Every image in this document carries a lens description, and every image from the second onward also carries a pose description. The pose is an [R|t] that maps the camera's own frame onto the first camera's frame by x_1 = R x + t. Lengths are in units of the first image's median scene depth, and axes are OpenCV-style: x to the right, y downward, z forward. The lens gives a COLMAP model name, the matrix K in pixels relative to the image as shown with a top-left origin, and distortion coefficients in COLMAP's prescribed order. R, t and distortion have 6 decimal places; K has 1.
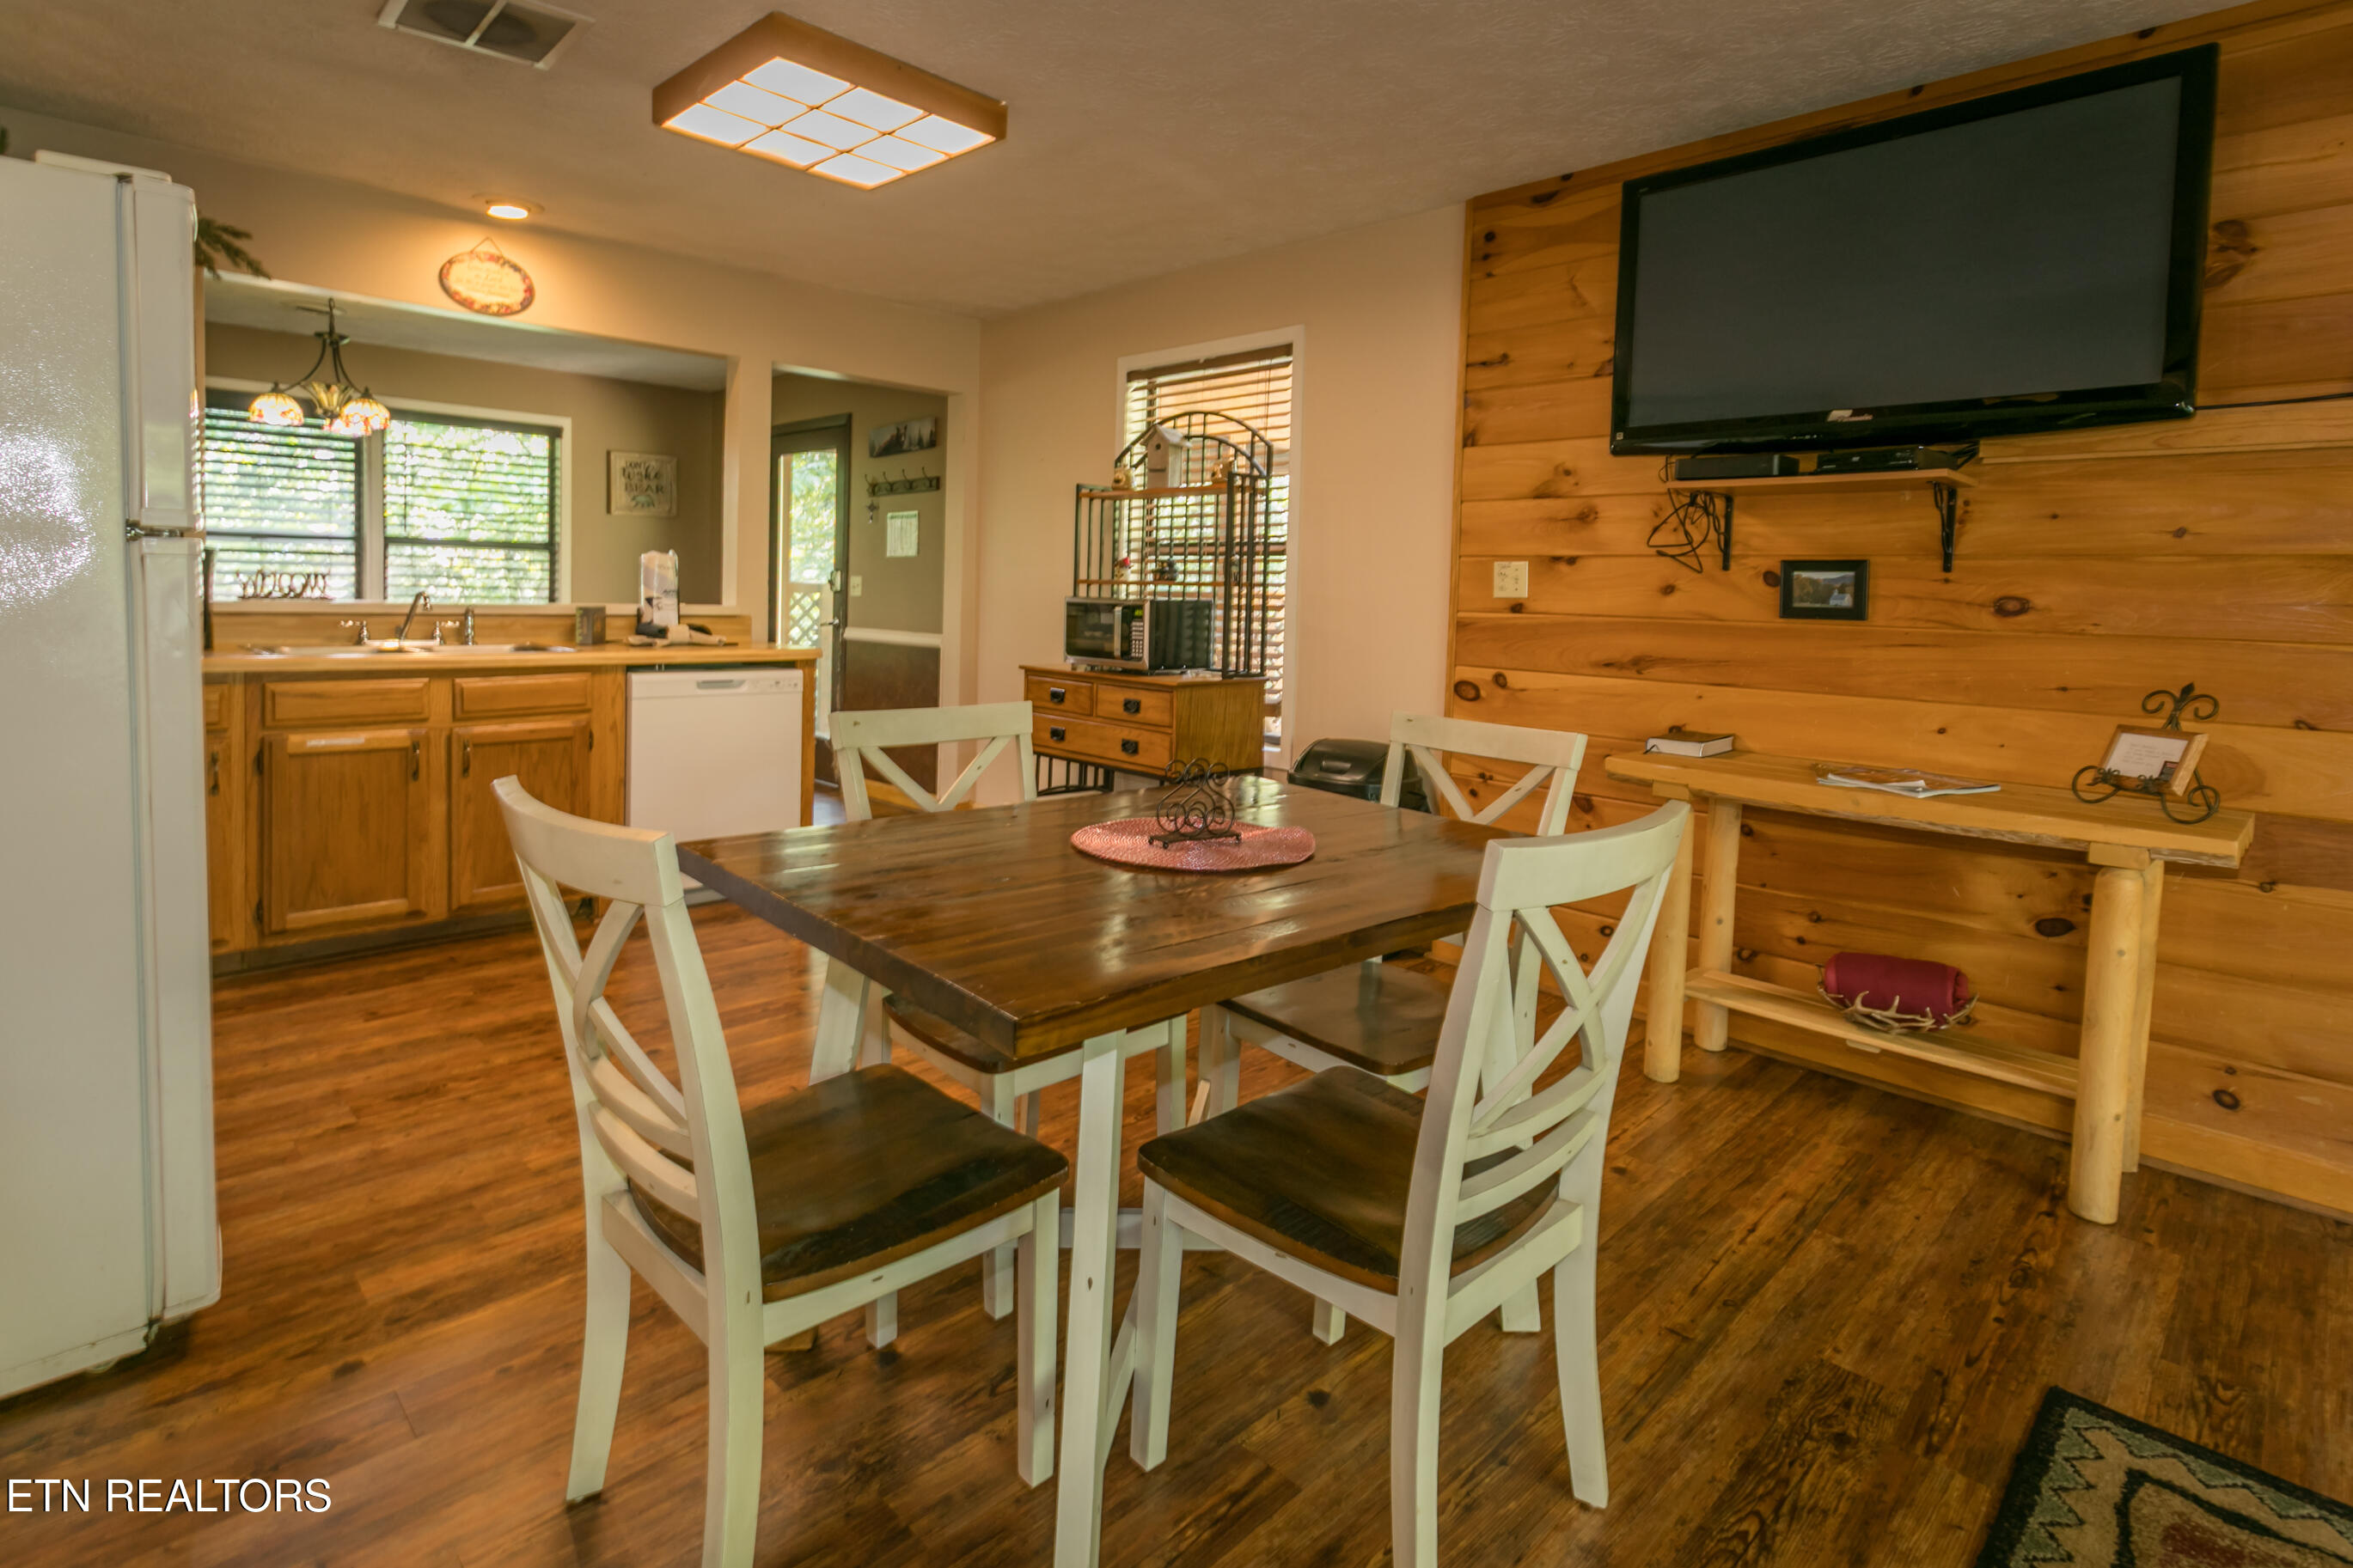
lens RADIAL K [[1133.5, 0, 1184.3], [0, 1133.5, 641.0], [0, 0, 1]] dist [-0.000314, 0.000321]
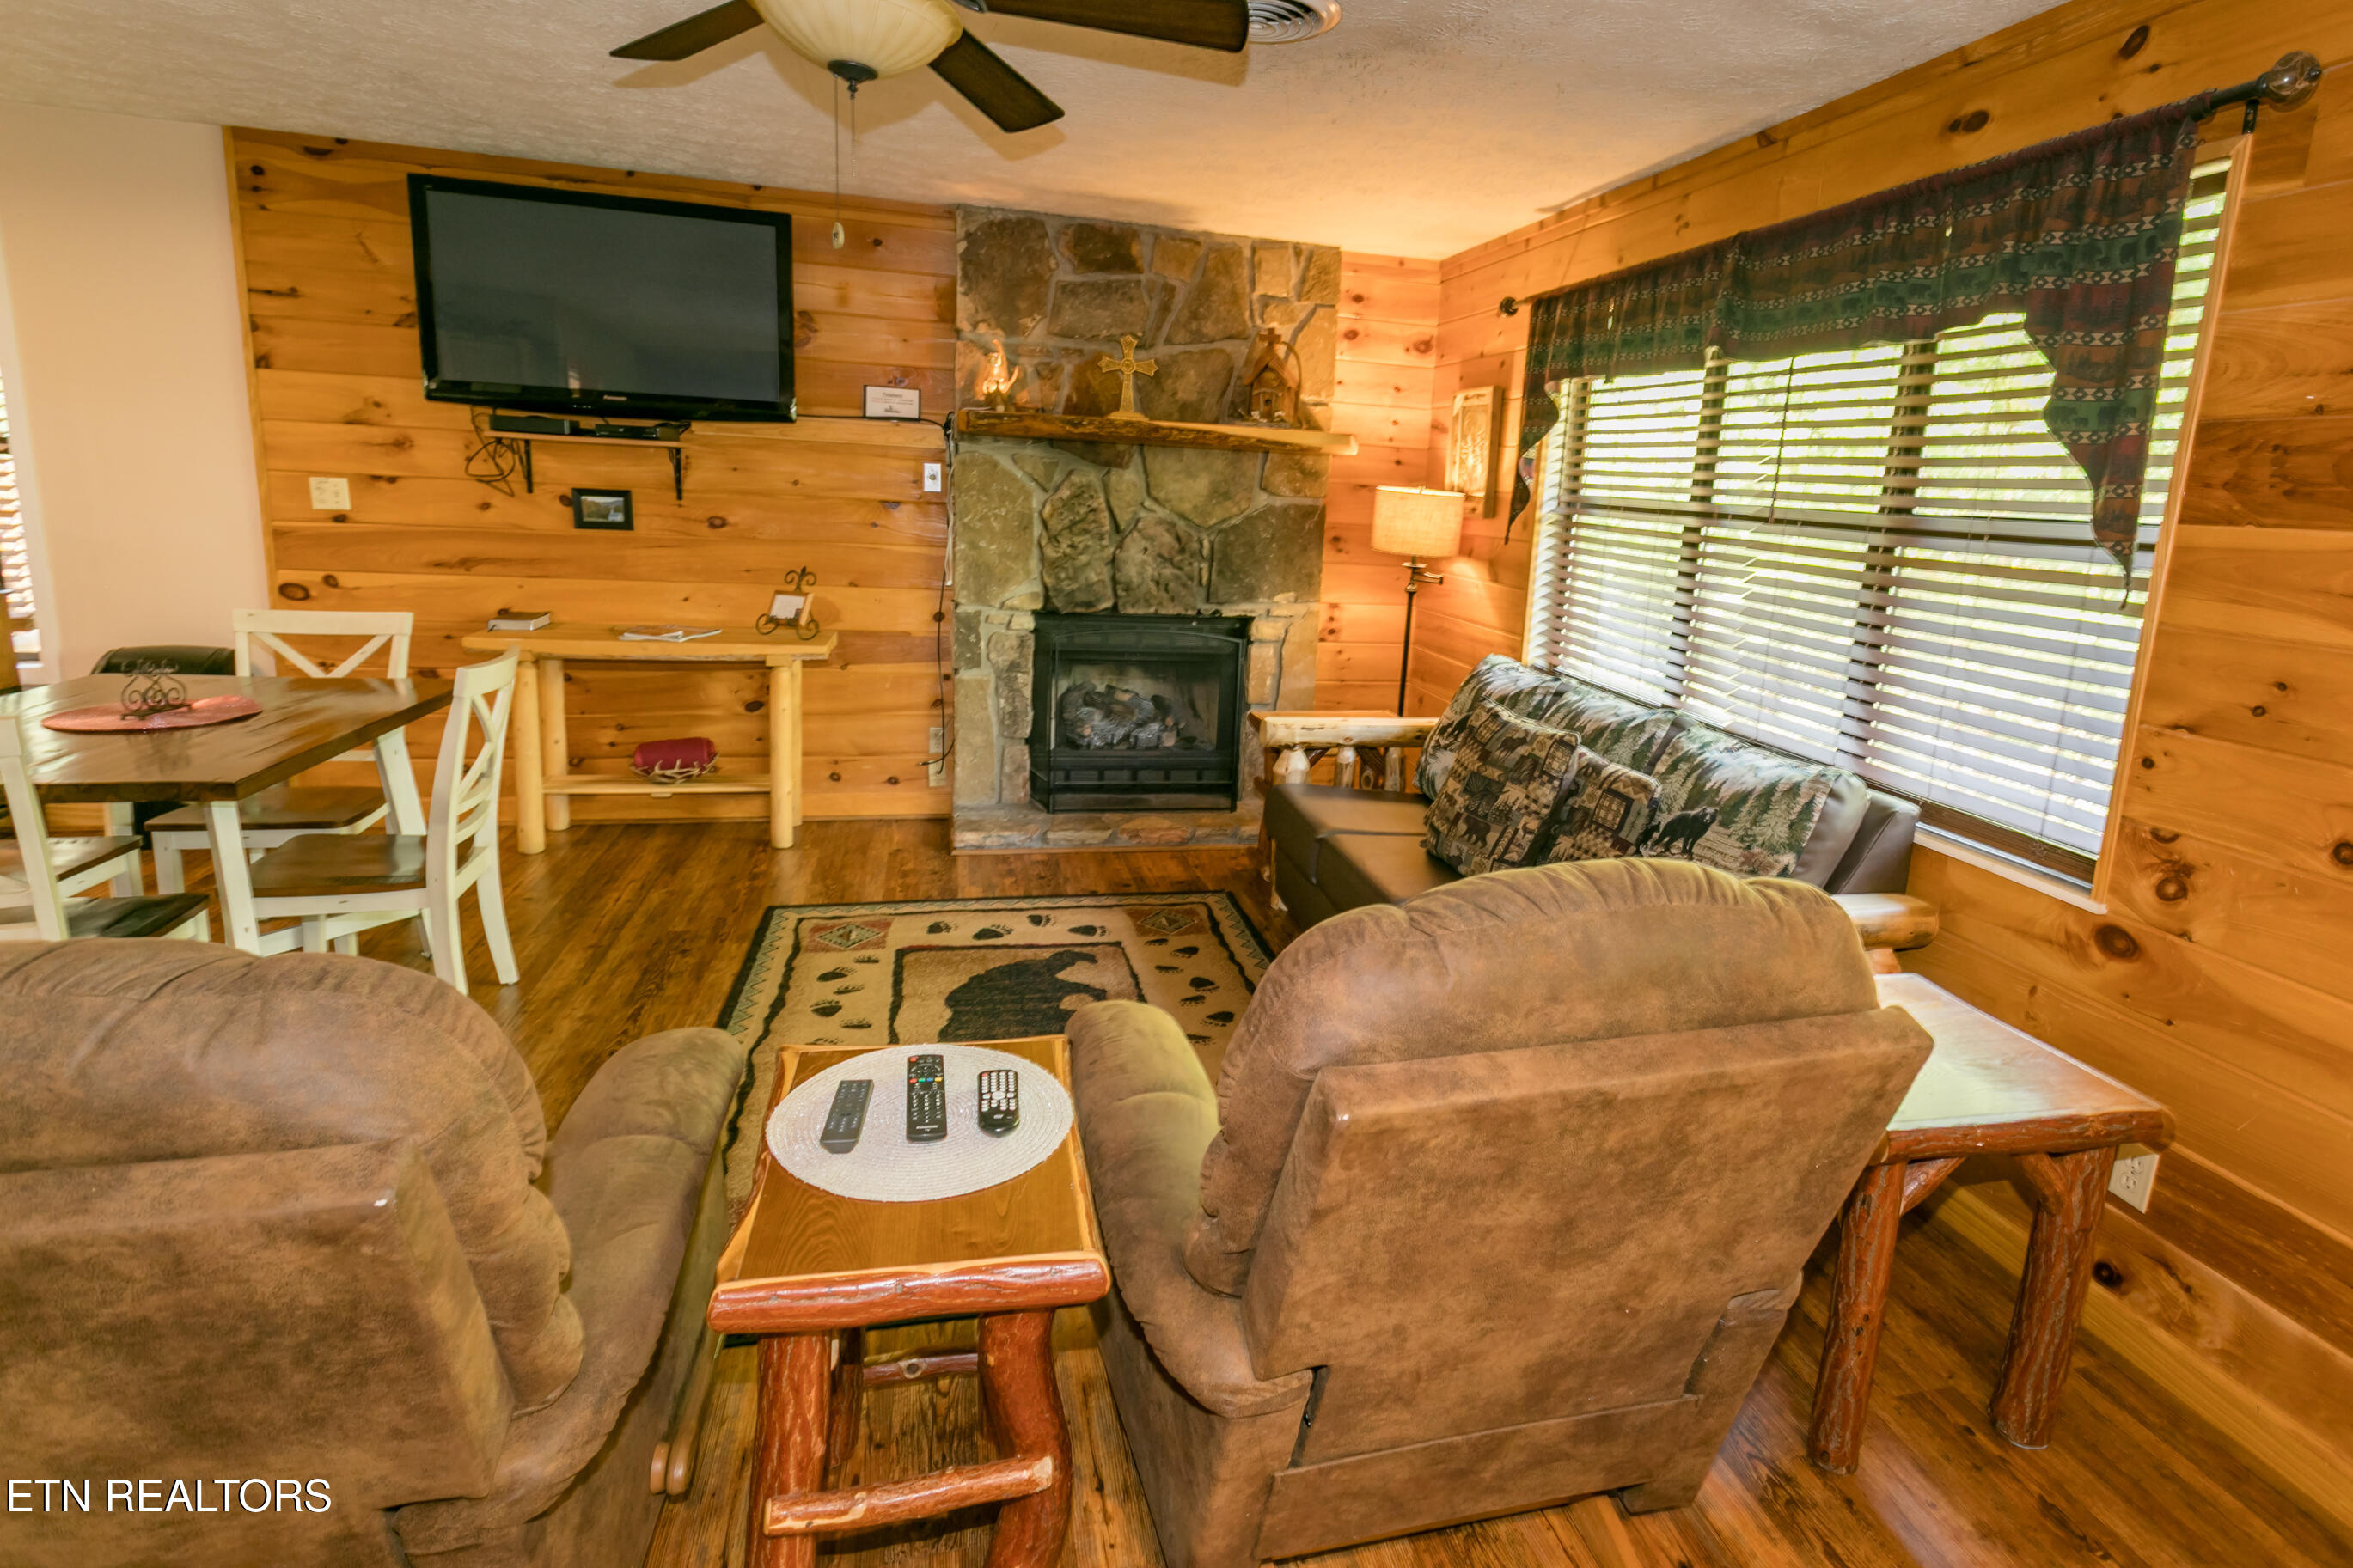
lens RADIAL K [[1214.0, 0, 1275.9], [0, 1214.0, 721.0], [0, 0, 1]] dist [-0.005498, 0.013030]
pose [[0.485858, -0.164697, 0.858380, -0.449936], [-0.003000, 0.981766, 0.190069, -0.084033], [-0.874033, -0.094921, 0.476505, -0.594511]]
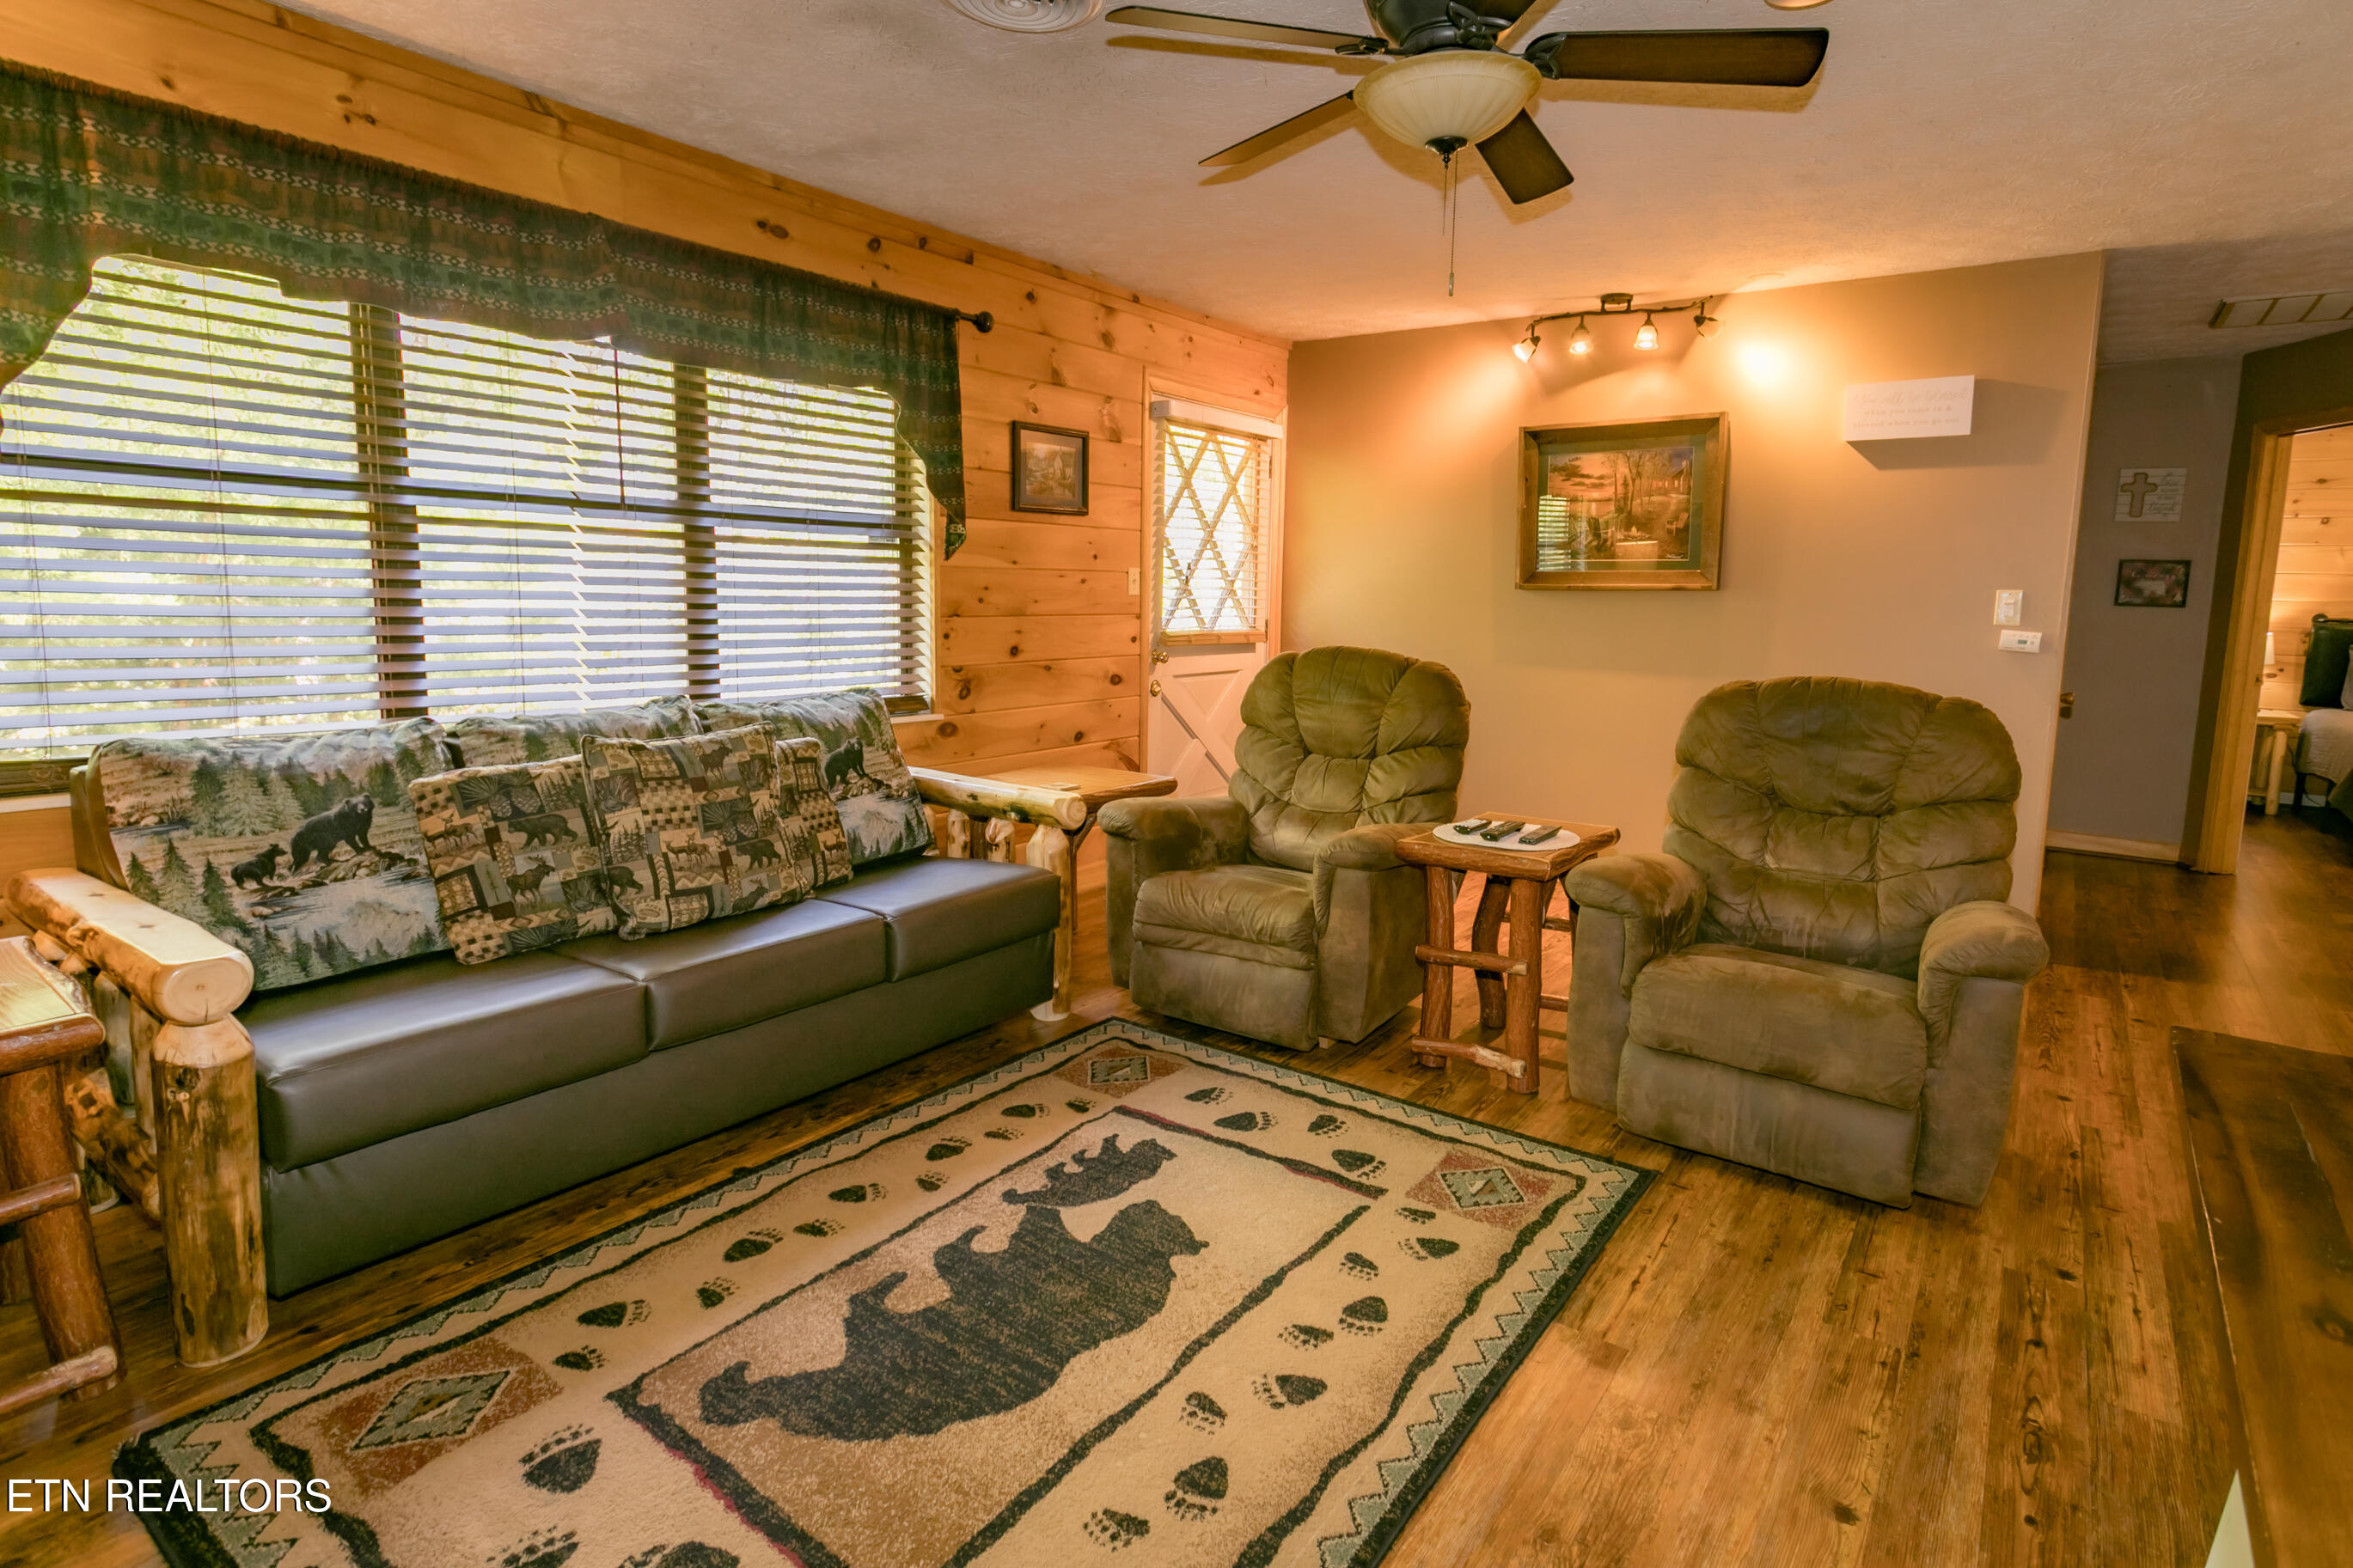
lens RADIAL K [[1168.9, 0, 1240.2], [0, 1168.9, 743.6], [0, 0, 1]] dist [0.001694, 0.000244]
pose [[-0.980050, -0.019320, -0.197809, 0.450079], [-0.054544, 0.983197, 0.174211, -0.056619], [0.191119, 0.181525, -0.964636, 0.896423]]
